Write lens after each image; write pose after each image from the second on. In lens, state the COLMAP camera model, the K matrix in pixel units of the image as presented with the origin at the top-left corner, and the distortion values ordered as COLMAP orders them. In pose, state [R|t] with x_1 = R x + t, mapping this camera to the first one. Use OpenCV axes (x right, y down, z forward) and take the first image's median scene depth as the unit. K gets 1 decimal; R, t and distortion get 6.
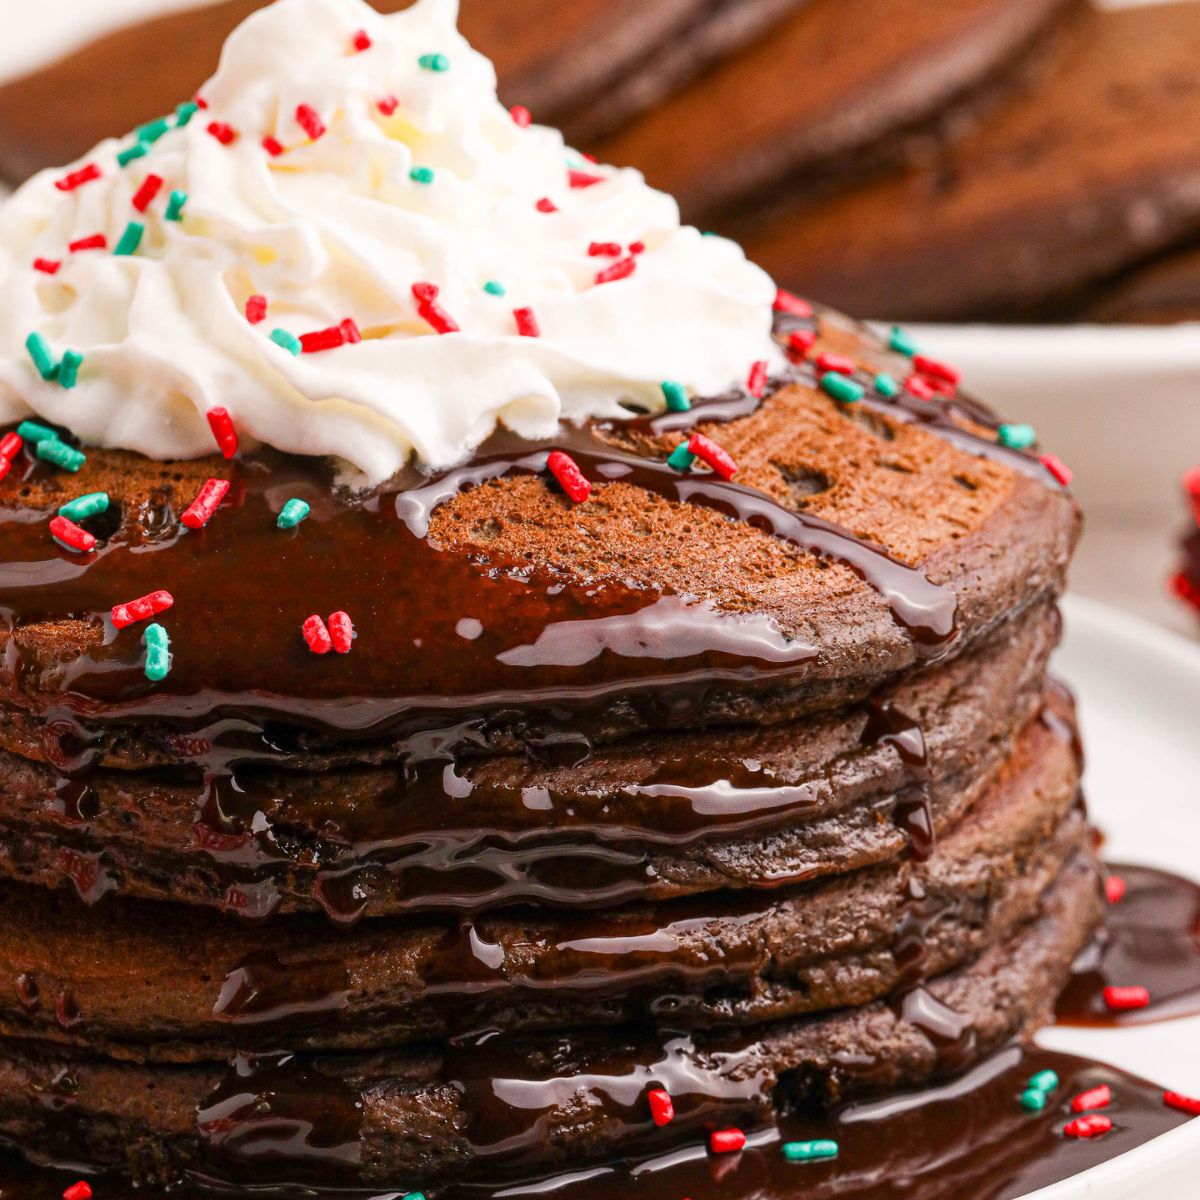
lens RADIAL K [[6116.7, 0, 528.6], [0, 6116.7, 601.4], [0, 0, 1]] dist [-0.140524, 4.078472]
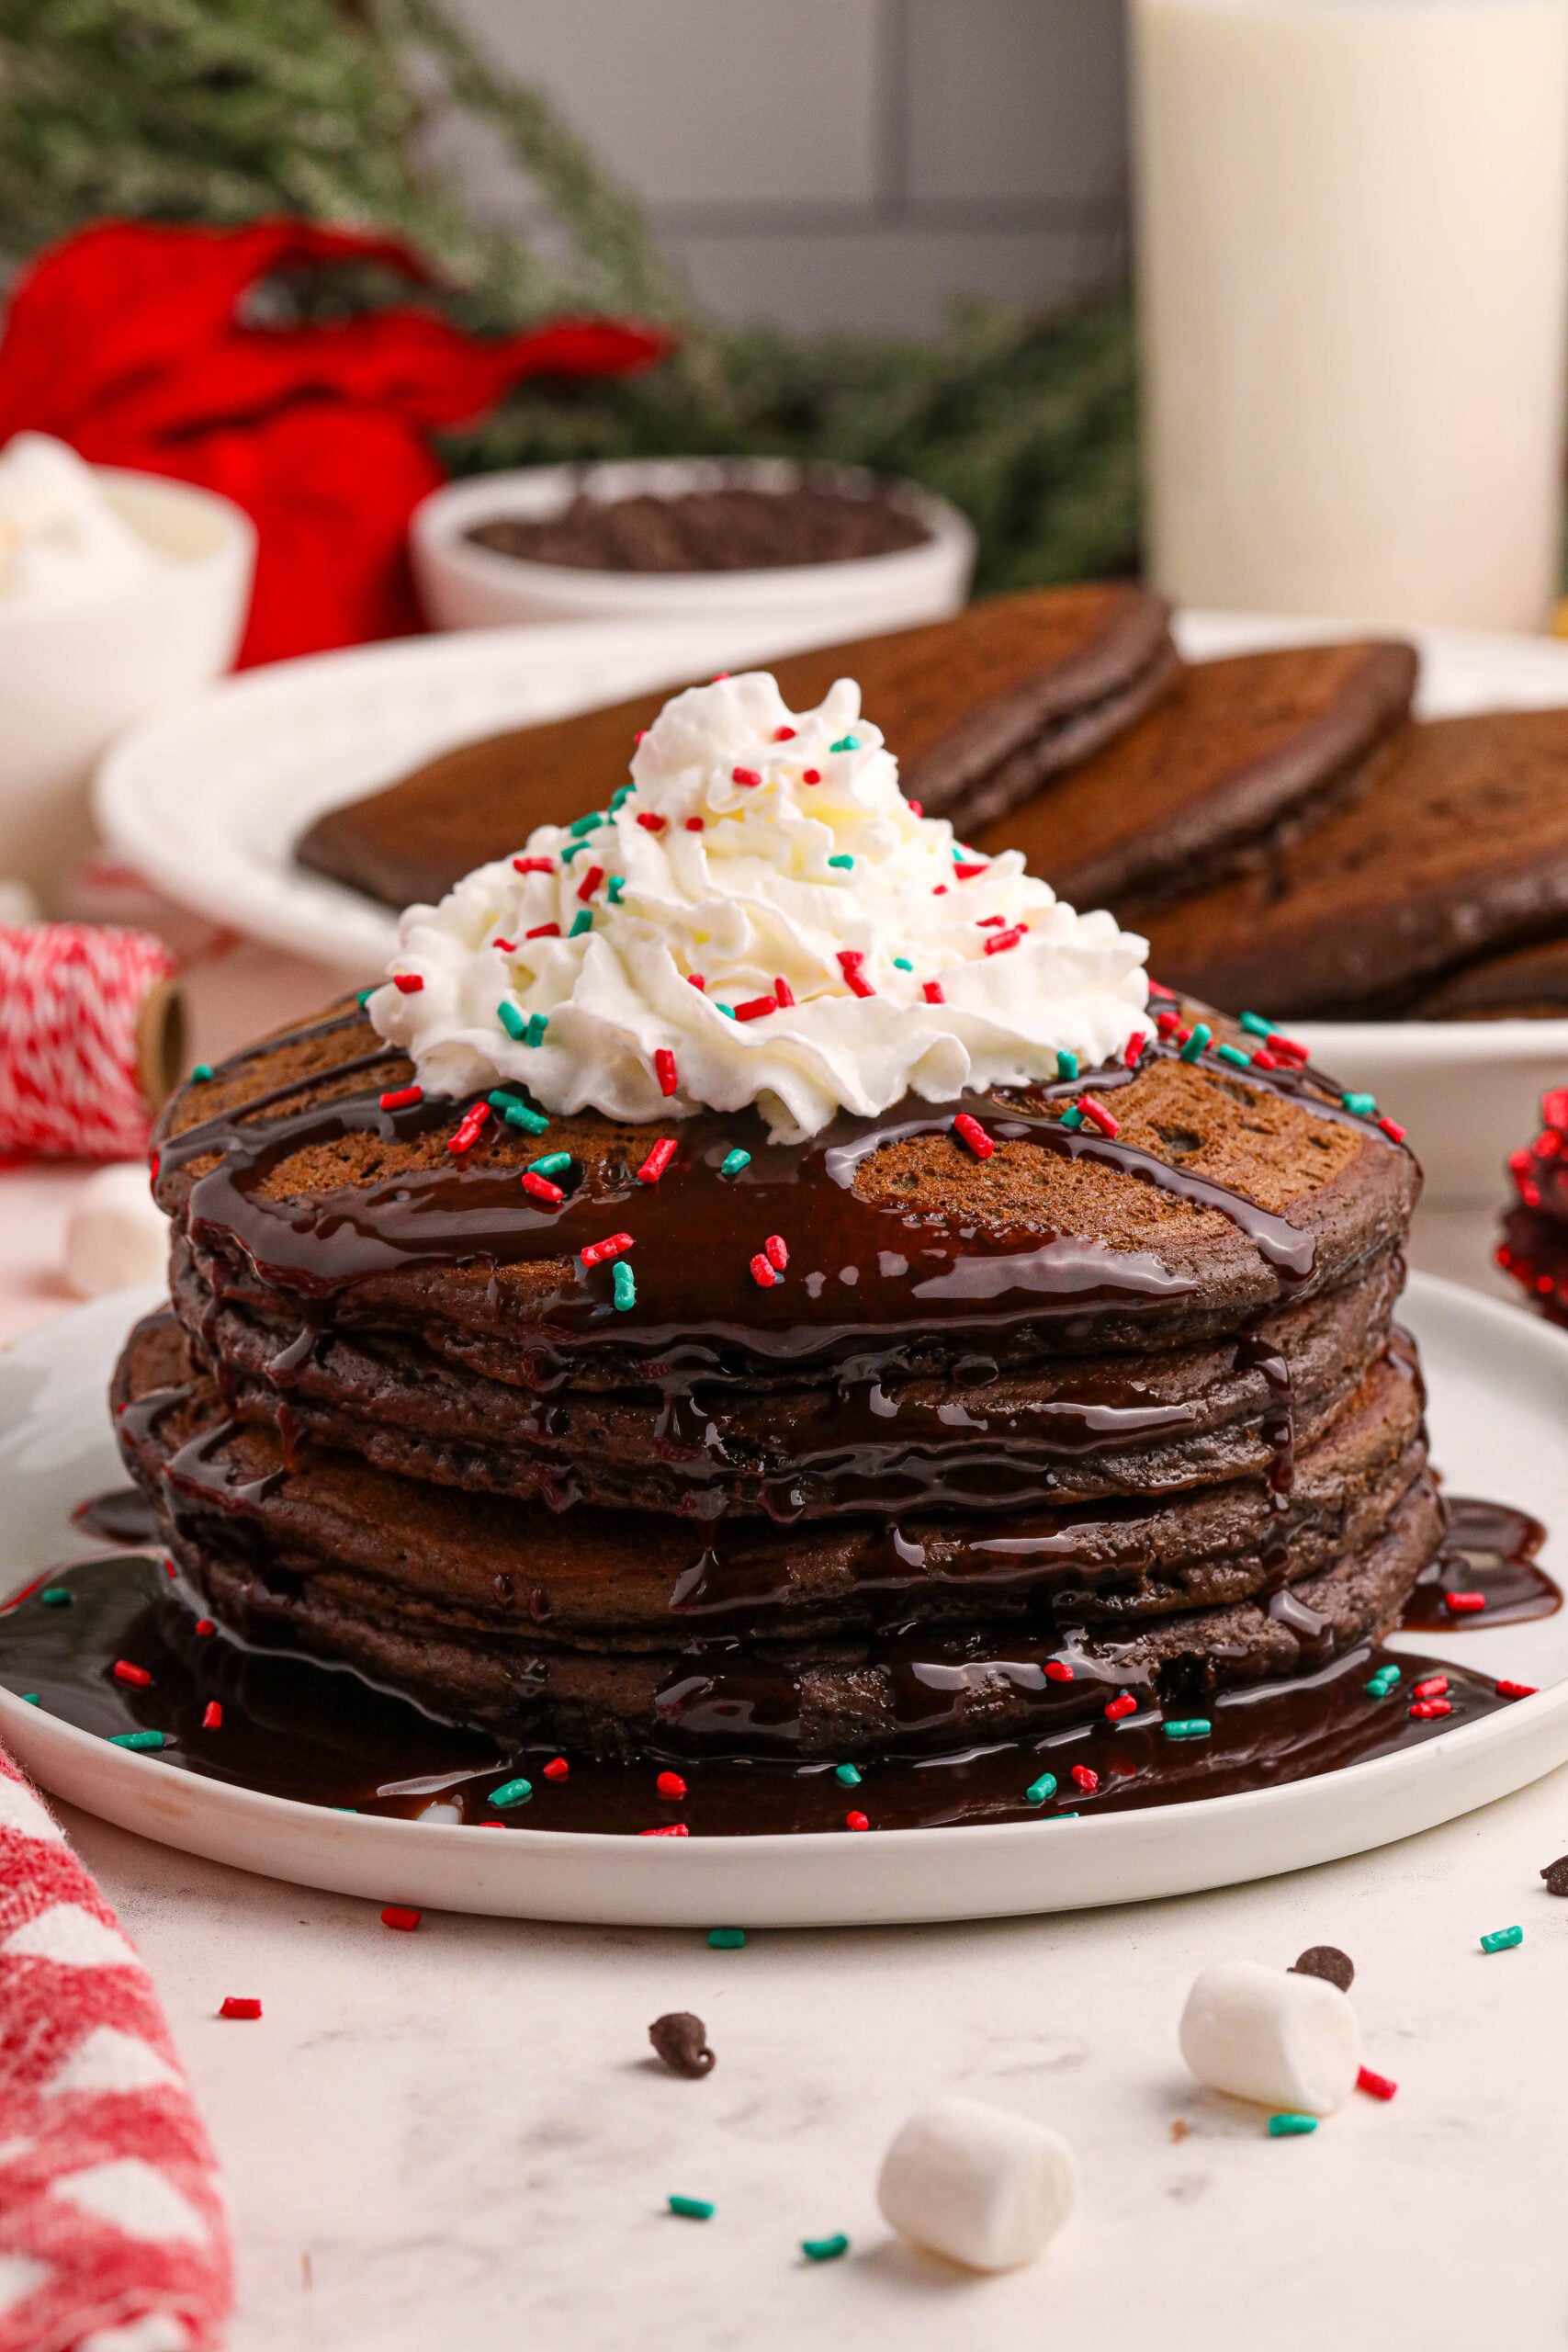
lens RADIAL K [[7428.8, 0, 787.4], [0, 7428.8, 1107.0], [0, 0, 1]] dist [0.022229, 0.615990]
pose [[0.999845, -0.005987, 0.016574, -0.051170], [0.006754, 0.998890, -0.046613, 0.038477], [-0.016277, 0.046718, 0.998776, -0.381481]]
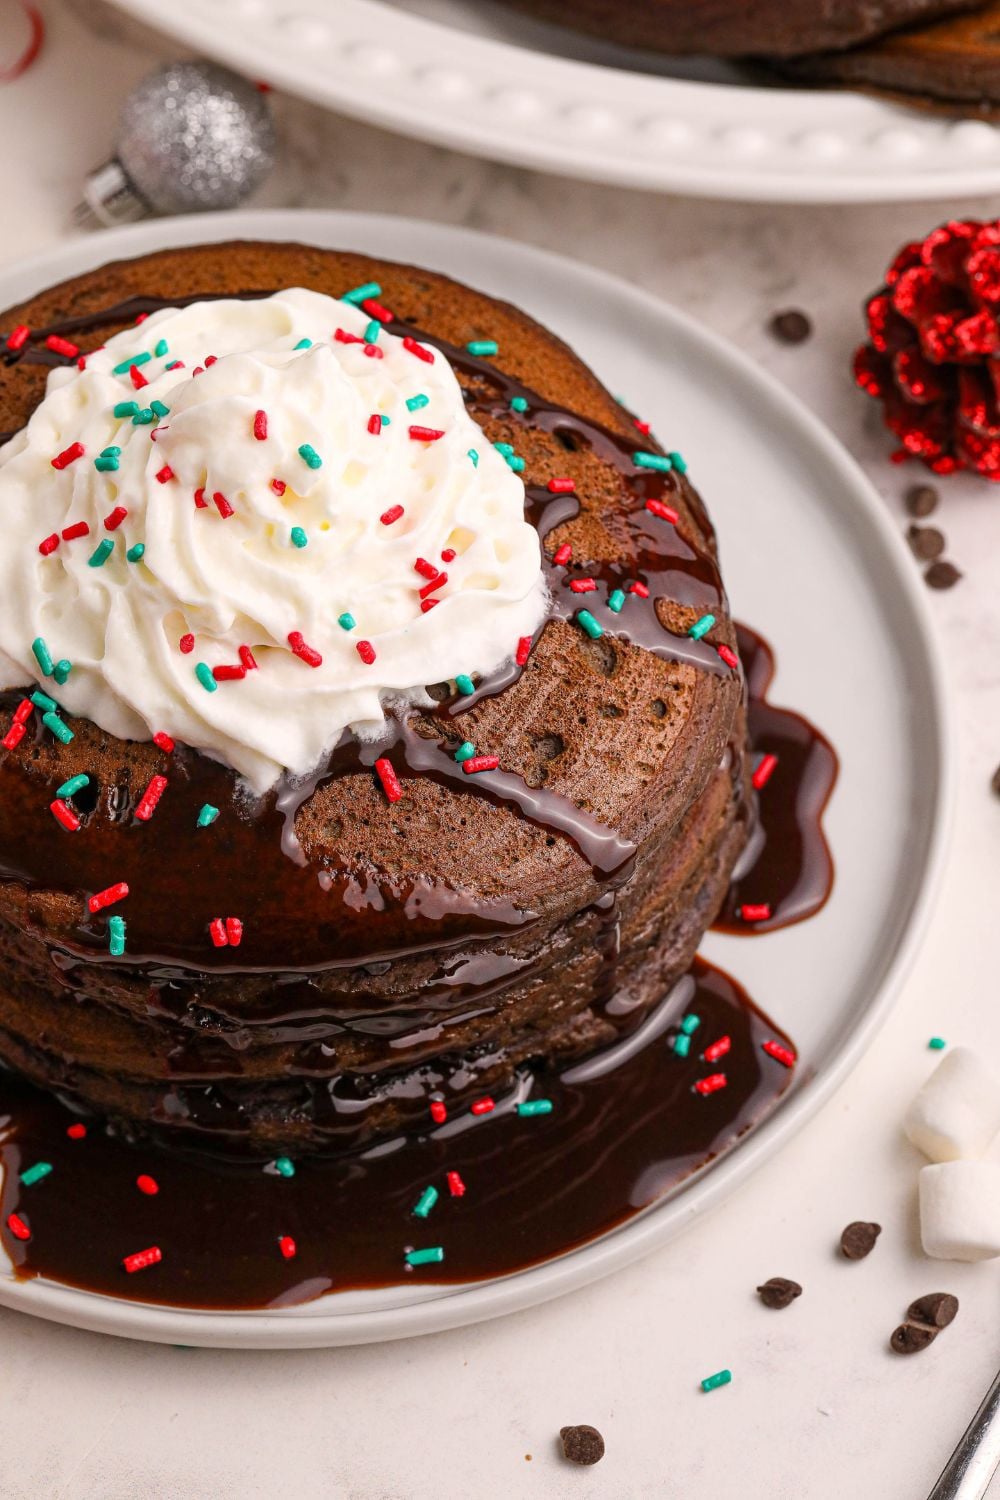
lens RADIAL K [[4778.7, 0, 477.3], [0, 4778.7, 749.6], [0, 0, 1]] dist [0.070913, 0.832929]
pose [[0.998857, 0.045490, -0.014702, 0.045991], [-0.027761, 0.802288, 0.596291, -0.741036], [0.038920, -0.595201, 0.802634, 0.044522]]
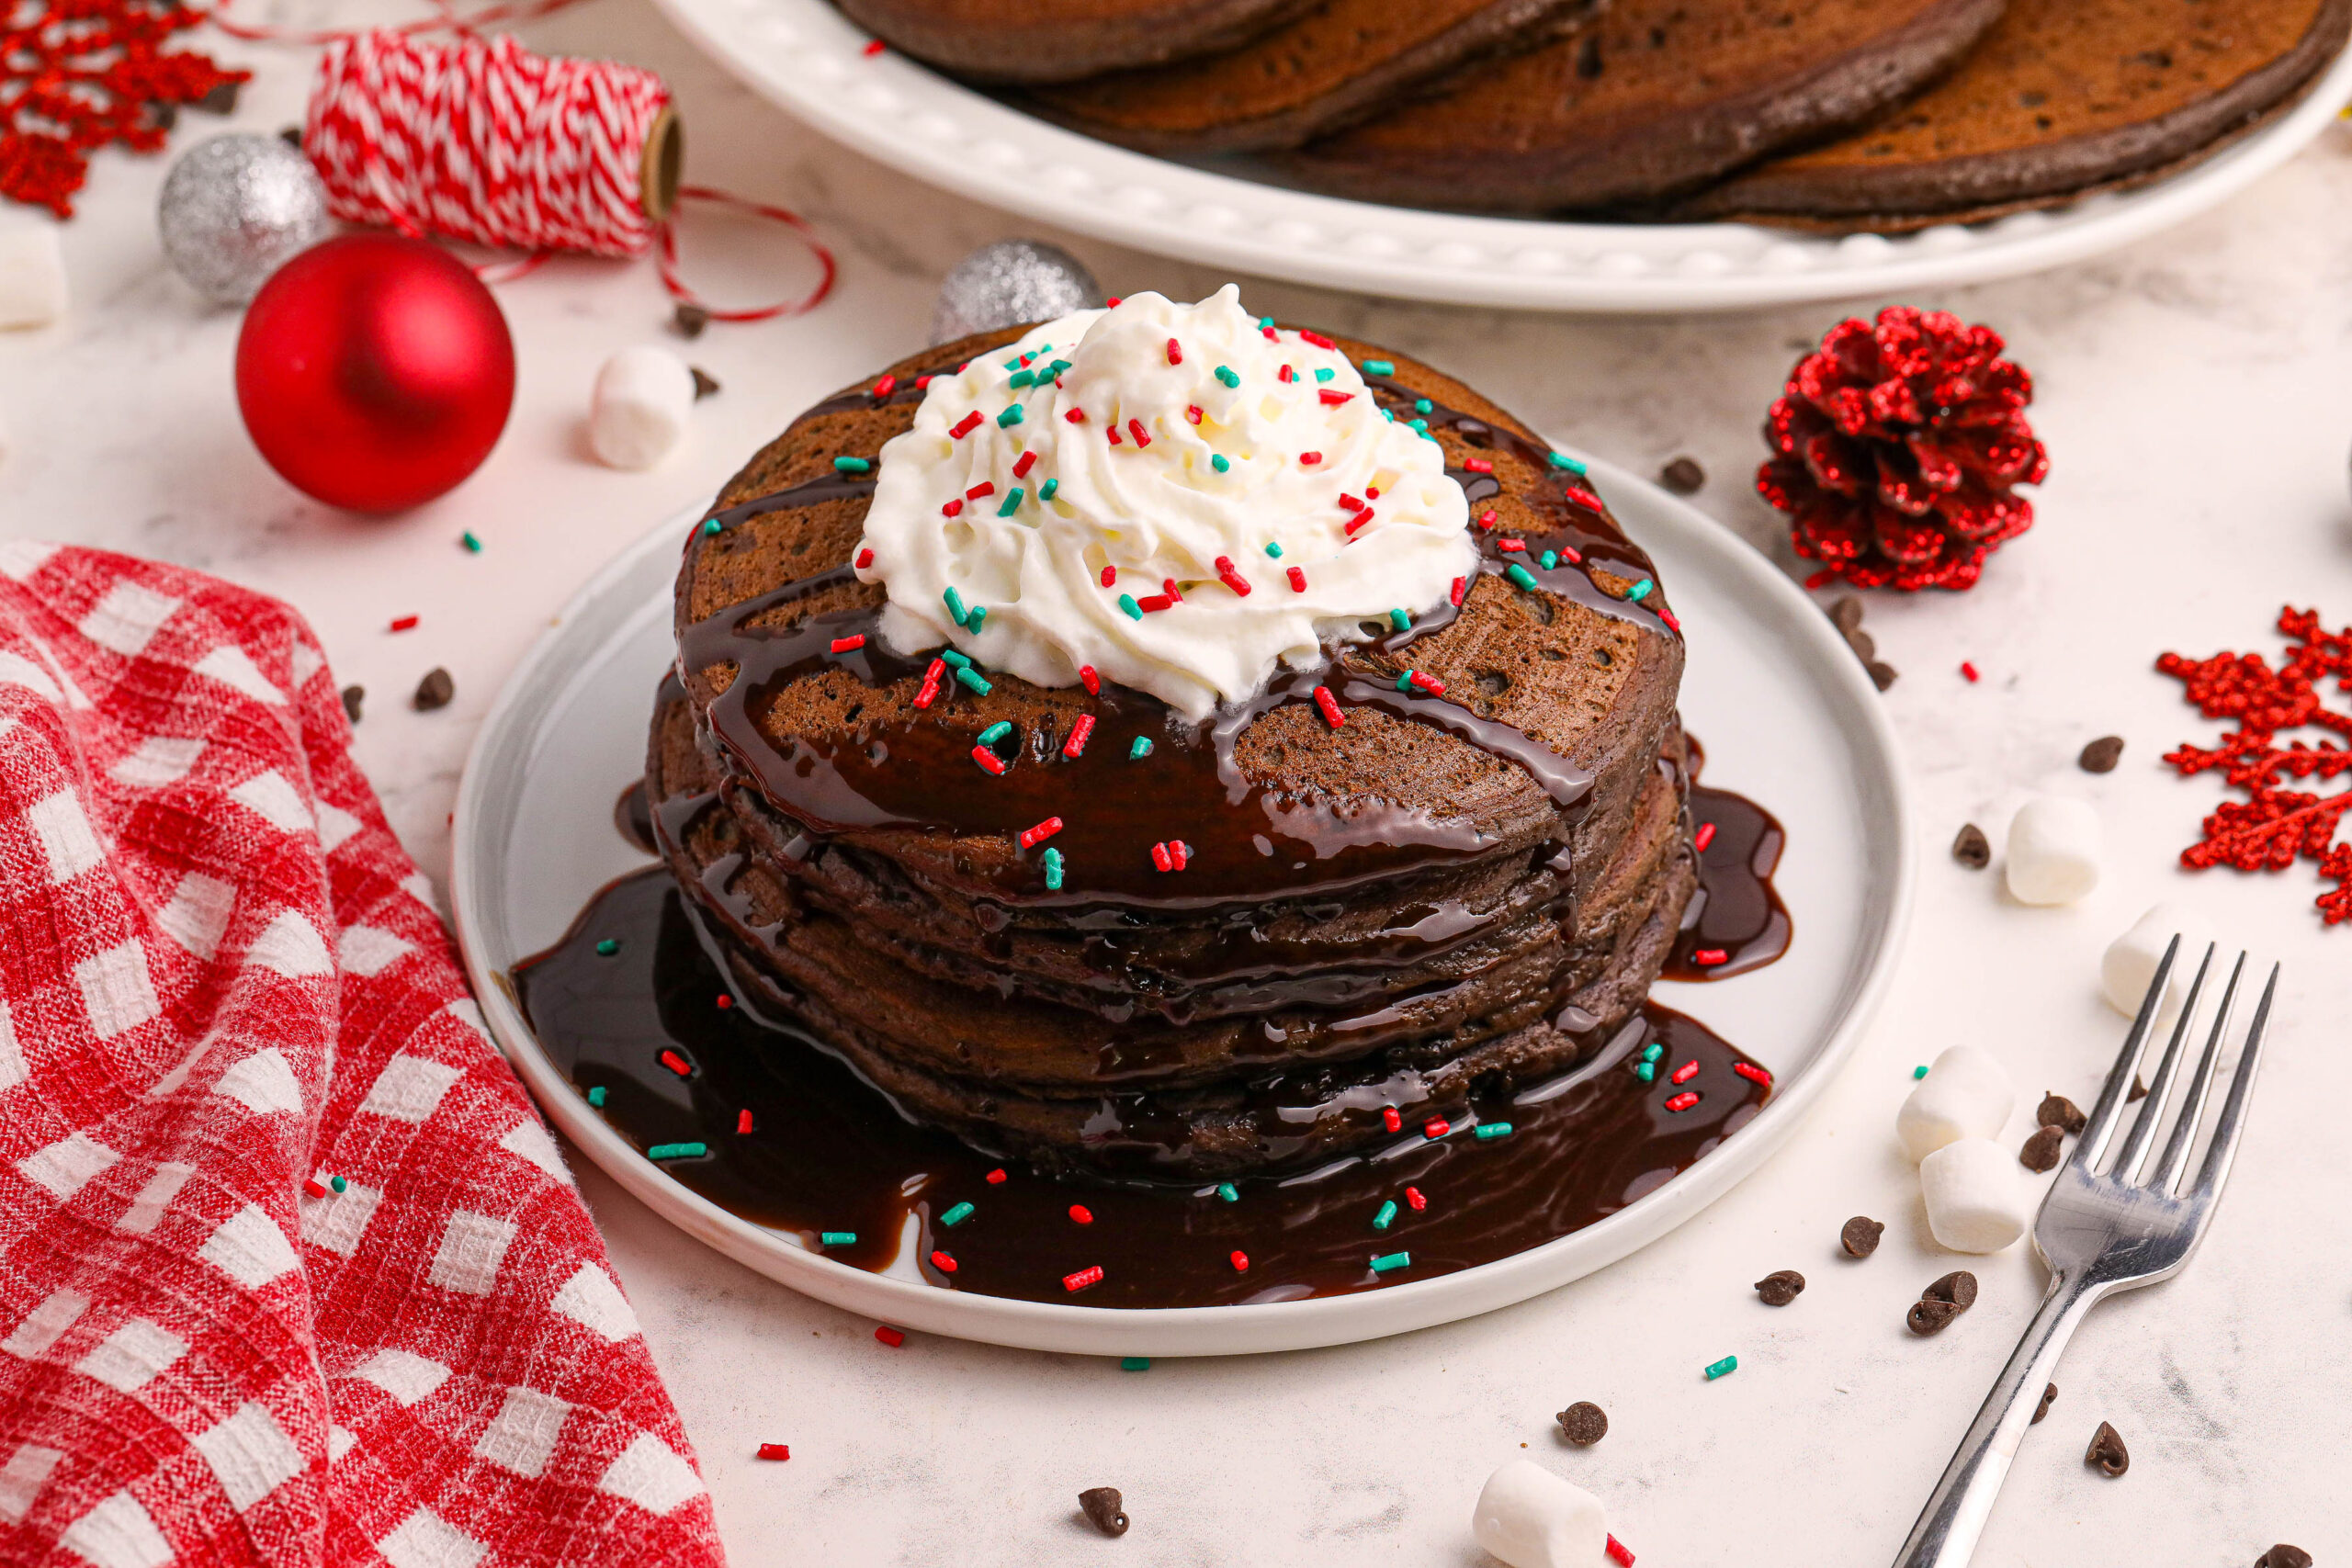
lens RADIAL K [[7219.8, 0, 1068.3], [0, 7219.8, 782.4], [0, 0, 1]] dist [-0.026004, 2.595912]
pose [[0.999933, -0.011333, -0.002342, -0.051260], [0.011468, 0.943123, 0.332246, -0.571523], [-0.001557, -0.332250, 0.943190, -0.616145]]
